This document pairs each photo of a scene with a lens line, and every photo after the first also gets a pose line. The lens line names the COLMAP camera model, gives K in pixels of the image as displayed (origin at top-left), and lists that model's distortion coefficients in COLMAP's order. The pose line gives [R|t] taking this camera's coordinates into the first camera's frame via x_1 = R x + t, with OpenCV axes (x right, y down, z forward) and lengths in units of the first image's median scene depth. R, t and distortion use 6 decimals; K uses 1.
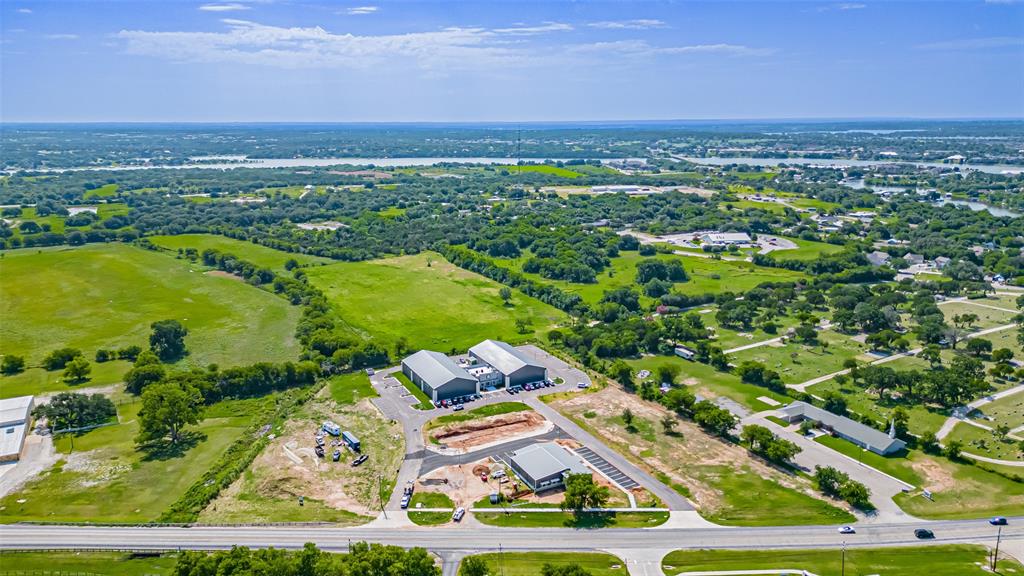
lens RADIAL K [[713.0, 0, 509.0], [0, 713.0, 293.9], [0, 0, 1]] dist [0.085172, -0.094389]
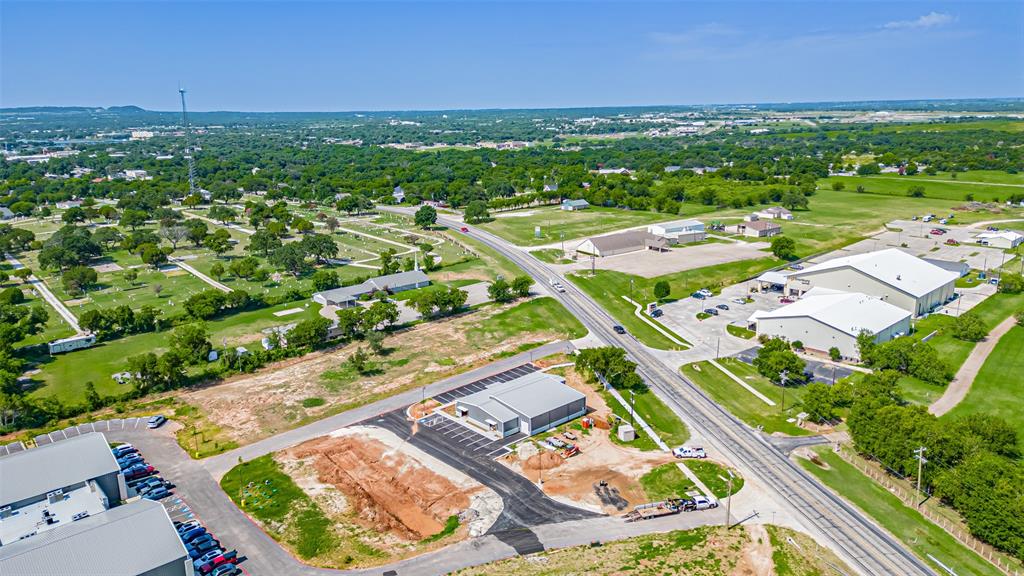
lens RADIAL K [[717.1, 0, 508.7], [0, 717.1, 287.9], [0, 0, 1]] dist [0.075709, -0.079543]
pose [[-0.257801, -0.220336, 0.940739, -0.495640], [0.246251, 0.926514, 0.284487, -0.049263], [-0.934291, 0.304999, -0.184599, 0.992742]]
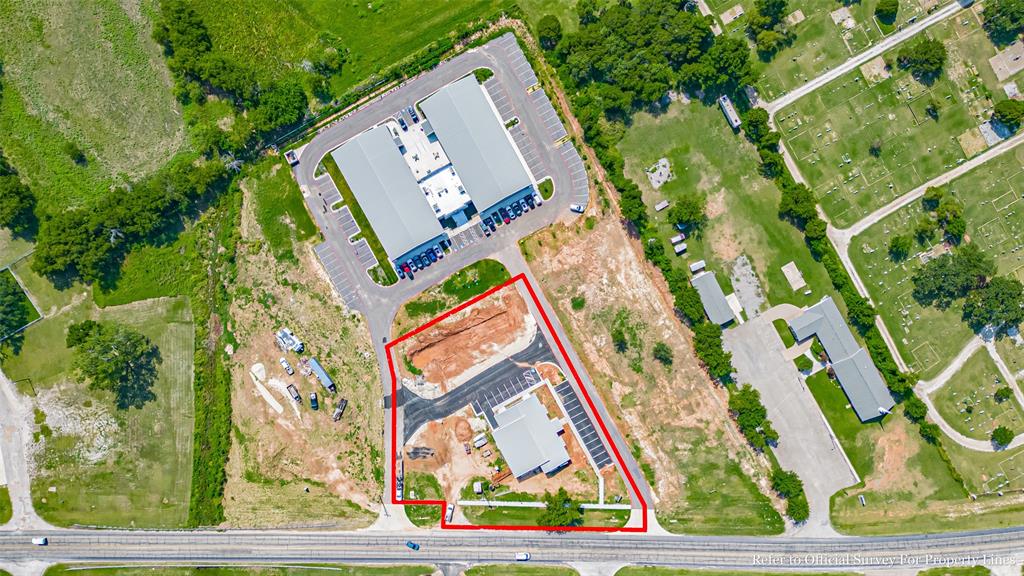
lens RADIAL K [[713.0, 0, 509.0], [0, 713.0, 293.9], [0, 0, 1]] dist [0.085172, -0.094389]
pose [[0.999473, -0.031997, -0.005546, 0.035769], [0.012639, 0.225946, 0.974058, -0.729139], [-0.029914, -0.973614, 0.226231, 0.870589]]
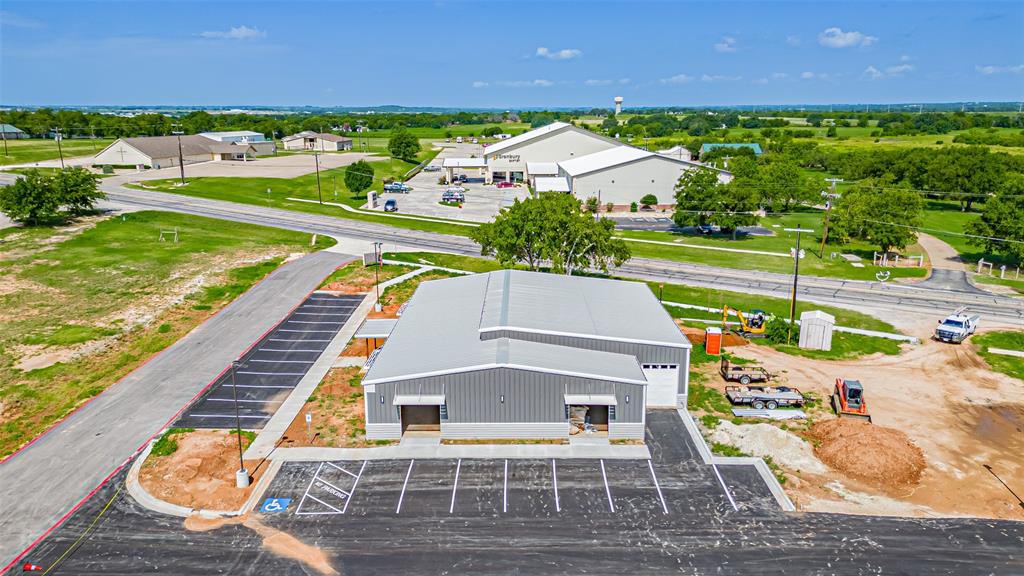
lens RADIAL K [[738.7, 0, 508.6], [0, 738.7, 291.5], [0, 0, 1]] dist [0.071568, -0.086072]
pose [[-0.886447, -0.096698, 0.452616, -0.036850], [0.122250, 0.894282, 0.430483, 0.116205], [-0.446393, 0.436932, -0.780912, 1.052953]]
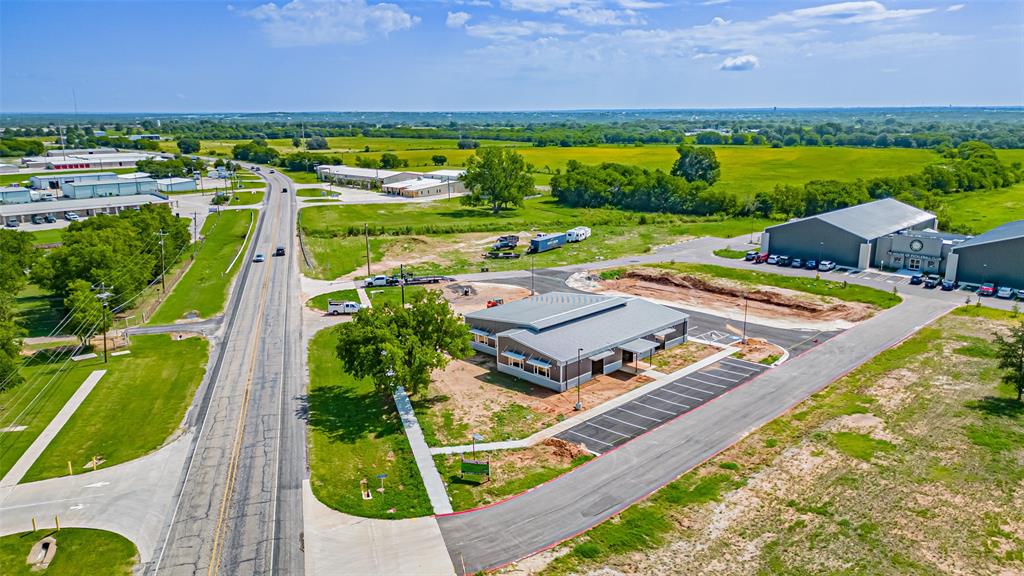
lens RADIAL K [[717.1, 0, 508.7], [0, 717.1, 287.9], [0, 0, 1]] dist [0.075709, -0.079543]
pose [[0.313411, 0.228815, -0.921638, 0.352901], [-0.223395, 0.961064, 0.162636, 0.147004], [0.922967, 0.154918, 0.352324, 0.745310]]
